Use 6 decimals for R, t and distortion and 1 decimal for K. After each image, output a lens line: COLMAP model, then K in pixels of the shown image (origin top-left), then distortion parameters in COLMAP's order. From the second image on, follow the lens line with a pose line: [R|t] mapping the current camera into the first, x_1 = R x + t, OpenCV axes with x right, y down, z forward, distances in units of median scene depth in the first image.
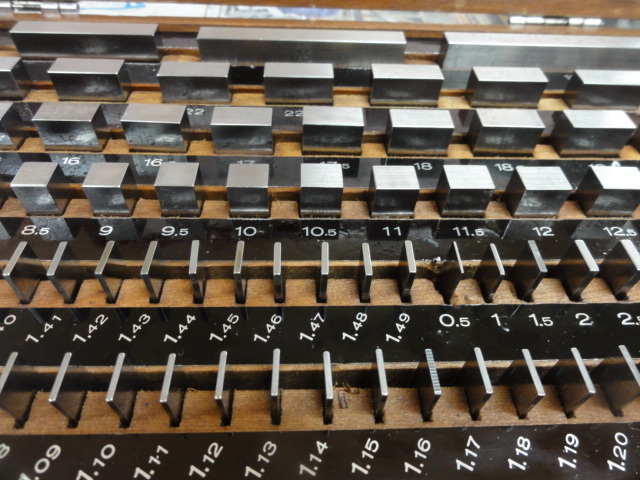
lens RADIAL K [[402.2, 0, 320.5], [0, 402.2, 262.1], [0, 0, 1]] dist [0.044225, -0.059945]
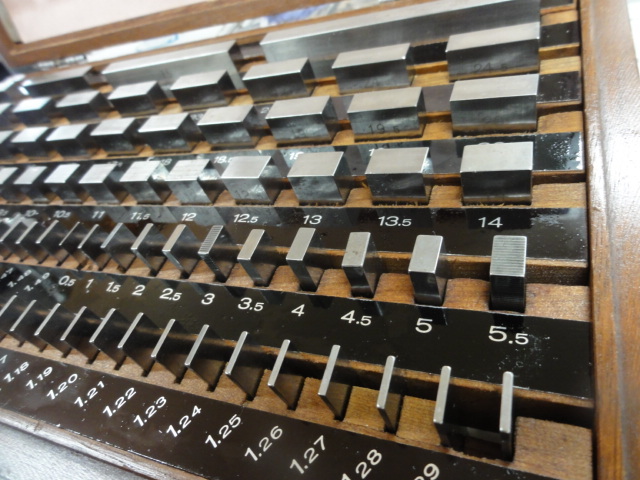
lens RADIAL K [[453.1, 0, 320.3], [0, 453.1, 231.6], [0, 0, 1]] dist [-0.006908, -0.003120]
pose [[0.877798, 0.028260, -0.478196, 0.340792], [-0.054773, 0.997632, -0.041588, -0.000699], [0.475889, 0.062698, 0.877268, 0.015828]]
